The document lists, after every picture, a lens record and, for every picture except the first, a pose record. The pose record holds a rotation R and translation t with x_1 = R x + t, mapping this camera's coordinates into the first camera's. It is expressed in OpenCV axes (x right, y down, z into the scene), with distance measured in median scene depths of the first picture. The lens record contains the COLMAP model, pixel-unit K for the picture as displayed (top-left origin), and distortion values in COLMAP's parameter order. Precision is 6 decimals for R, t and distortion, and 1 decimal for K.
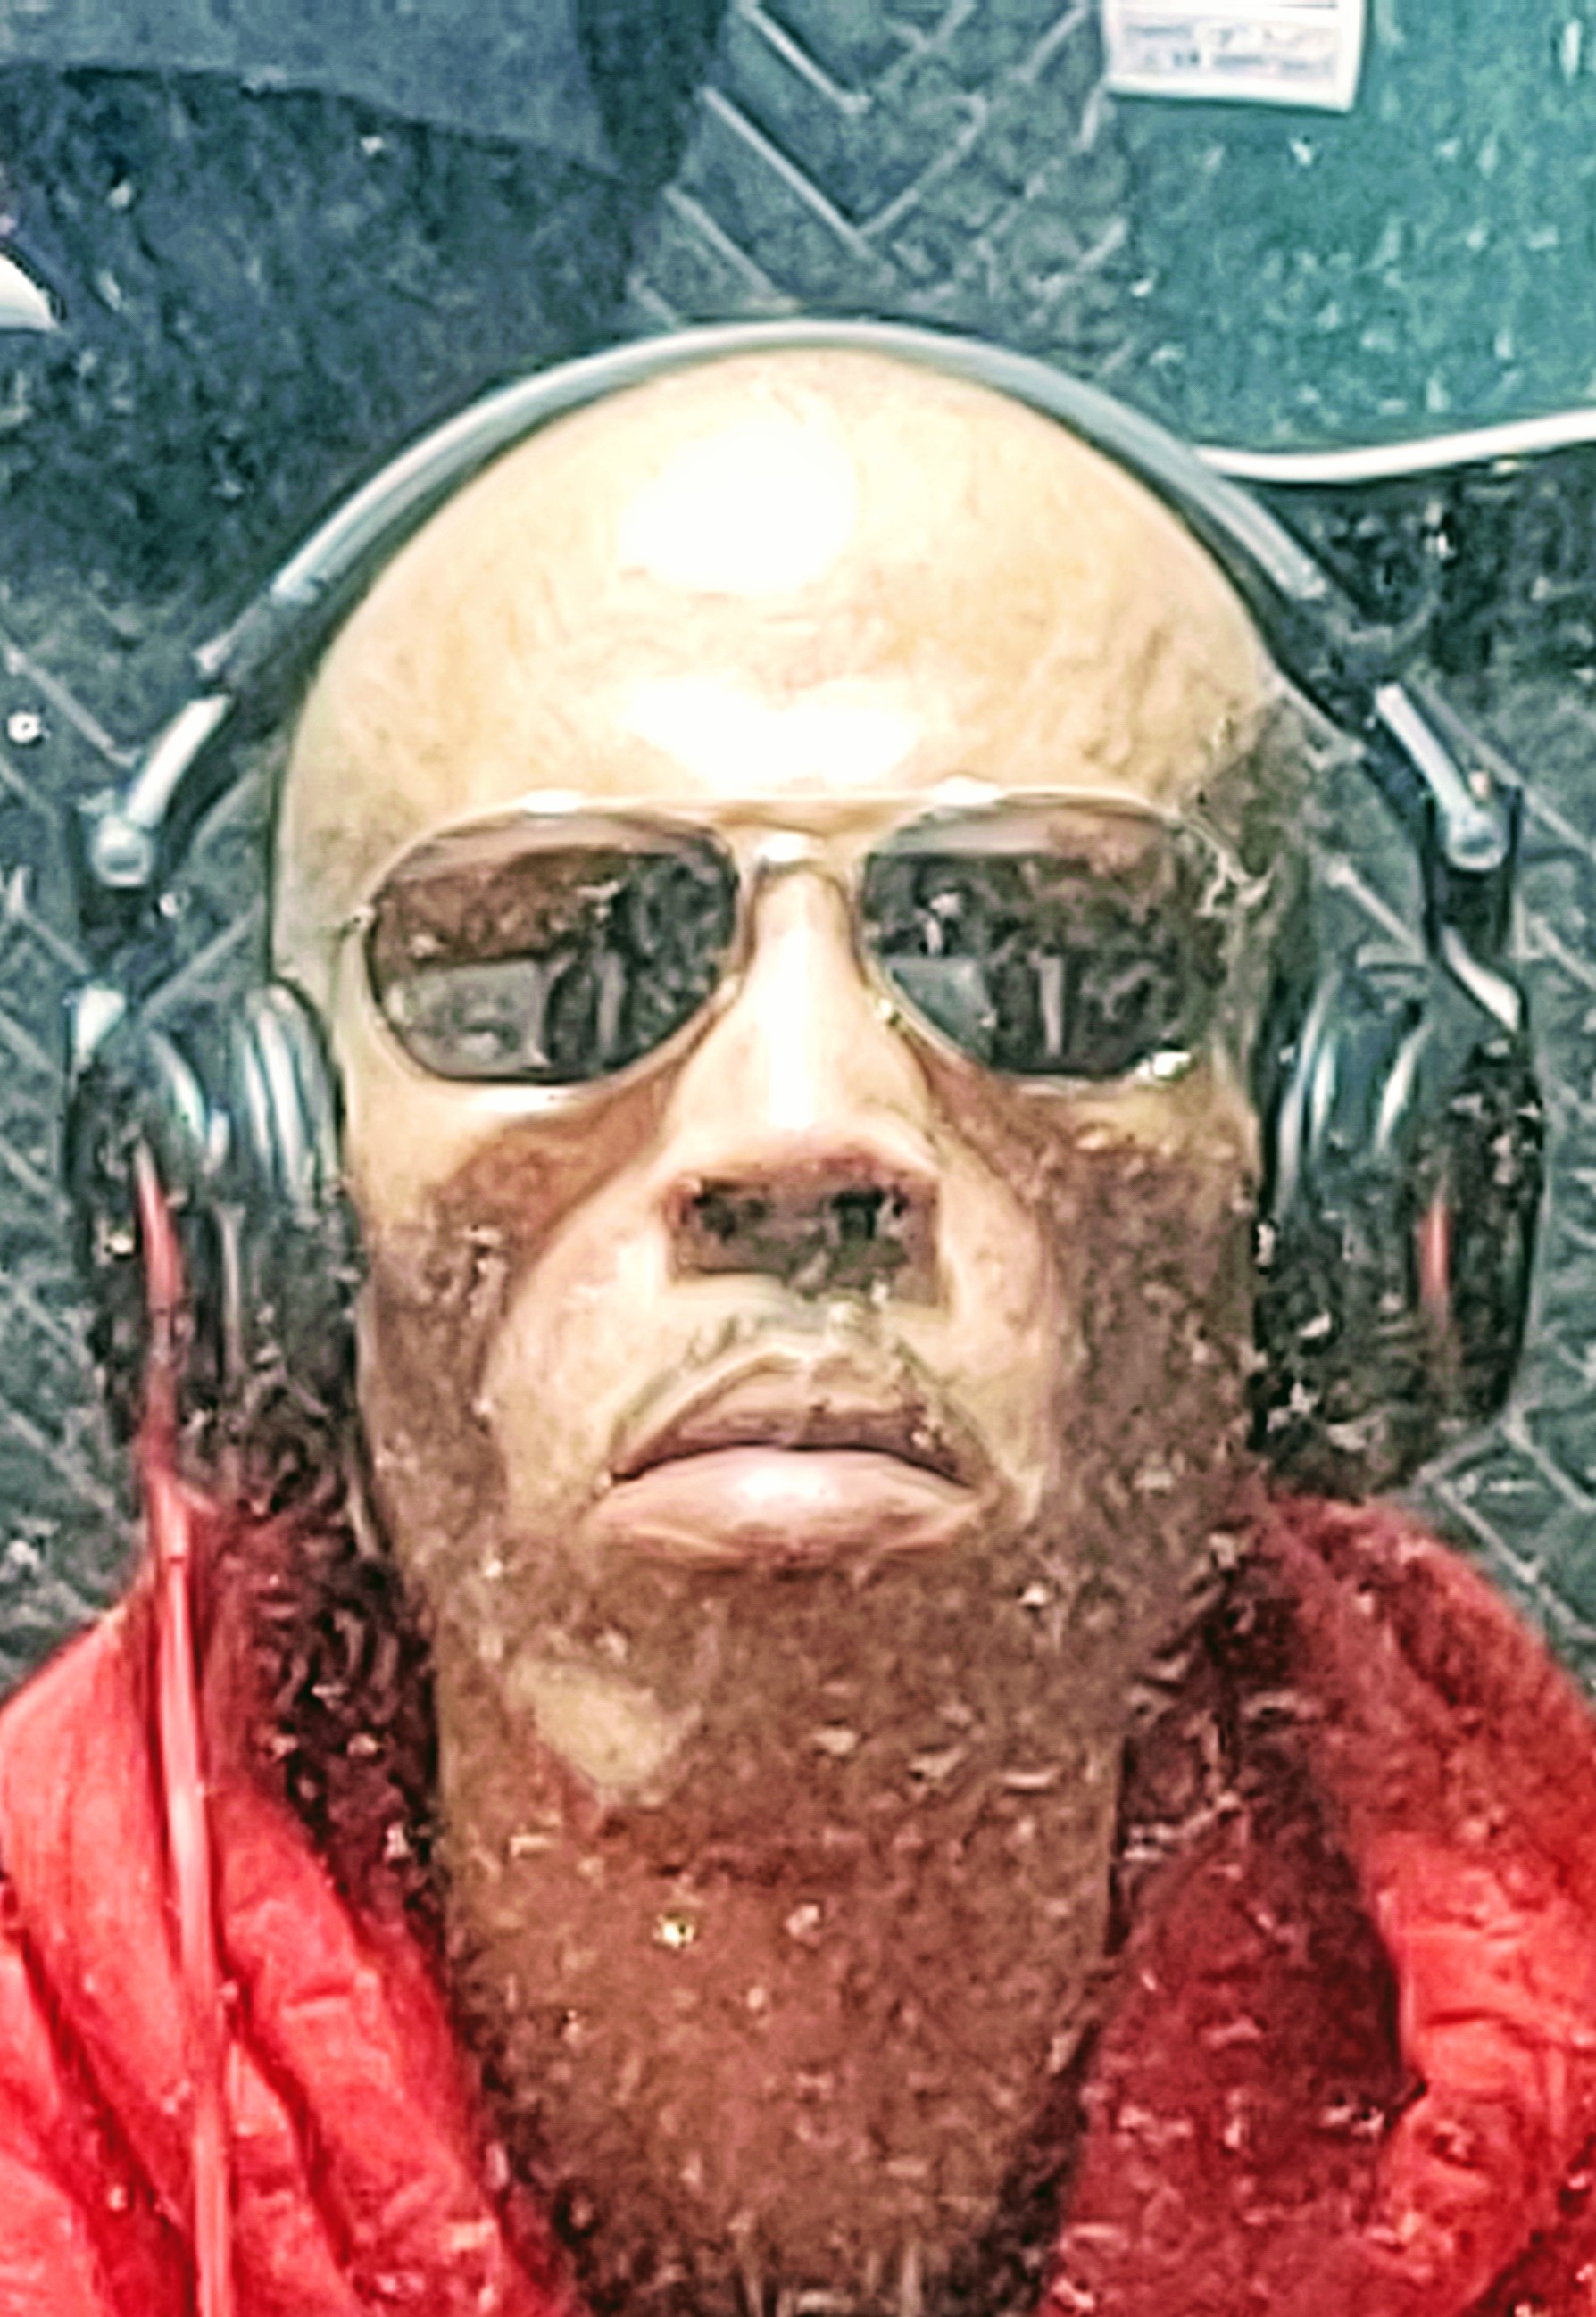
lens RADIAL K [[14161.1, 0, 799.9], [0, 14161.1, 1158.3], [0, 0, 1]] dist [0.137305, 0.000000]
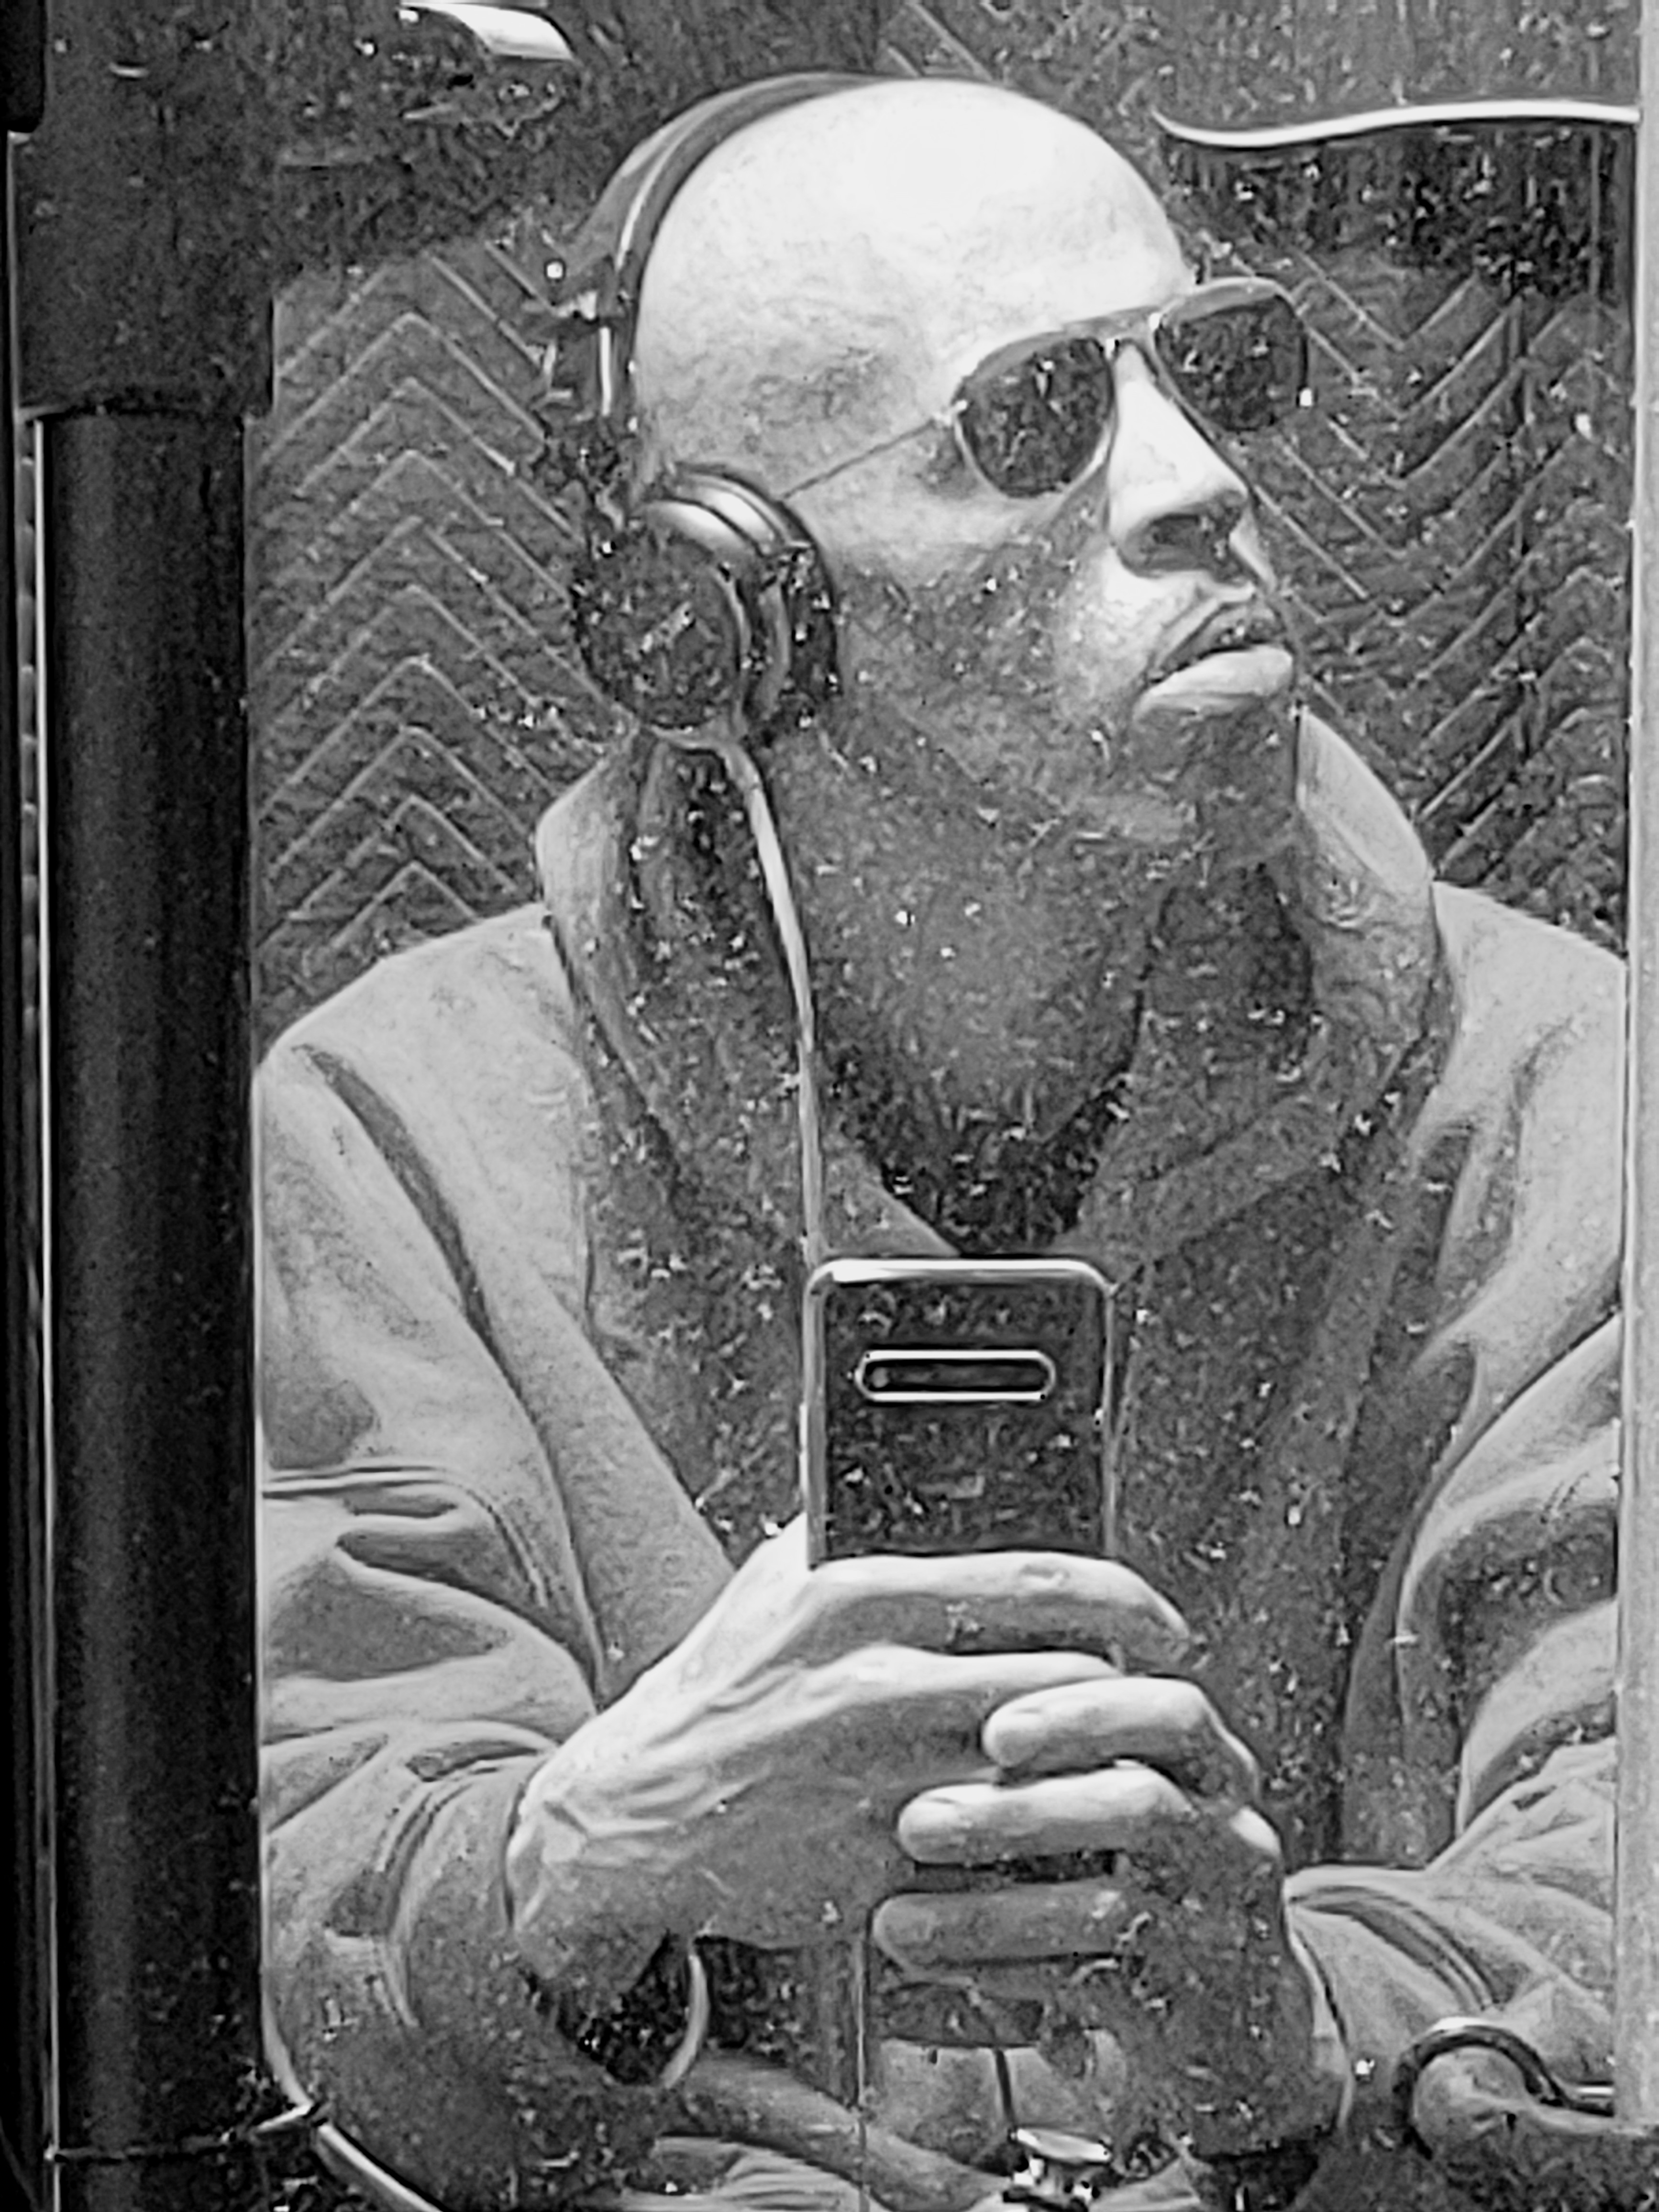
lens RADIAL K [[13037.3, 0, 829.5], [0, 13037.3, 1105.8], [0, 0, 1]] dist [-0.512695, 0.000000]
pose [[0.999987, -0.001631, 0.004864, -0.026779], [0.001325, 0.998062, 0.062219, -0.027276], [-0.004956, -0.062212, 0.998051, -0.712070]]
